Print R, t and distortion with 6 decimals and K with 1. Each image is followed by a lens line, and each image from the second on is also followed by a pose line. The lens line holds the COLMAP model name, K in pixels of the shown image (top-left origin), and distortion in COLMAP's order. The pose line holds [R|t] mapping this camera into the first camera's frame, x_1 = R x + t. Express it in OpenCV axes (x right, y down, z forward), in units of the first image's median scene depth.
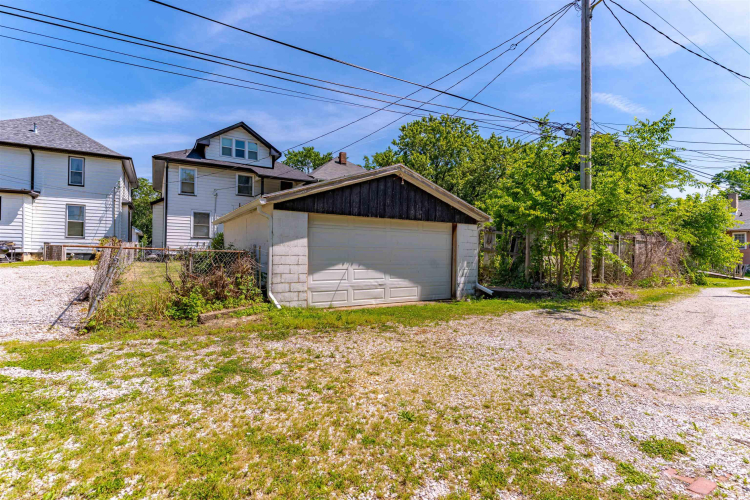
lens RADIAL K [[359.2, 0, 375.9], [0, 359.2, 247.0], [0, 0, 1]] dist [0.003334, -0.000376]
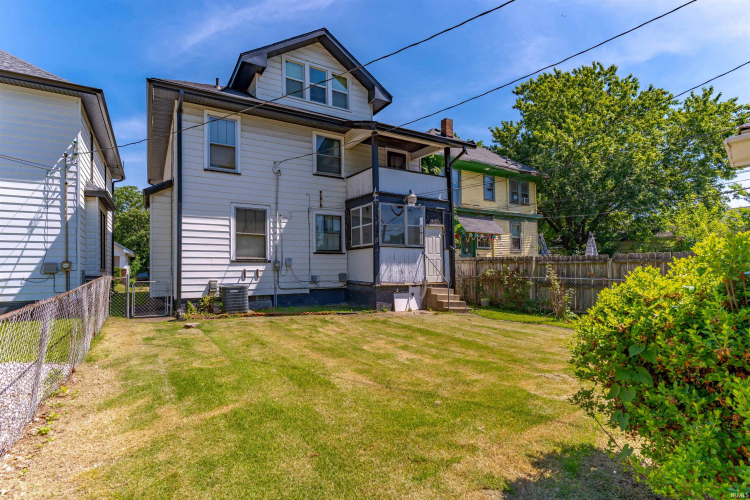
lens RADIAL K [[359.2, 0, 372.0], [0, 359.2, 257.5], [0, 0, 1]] dist [0.003334, -0.000376]
pose [[0.999668, -0.024750, 0.007157, -0.327091], [0.024839, 0.999612, -0.012641, -0.019815], [-0.006841, 0.012814, 0.999894, 0.514878]]
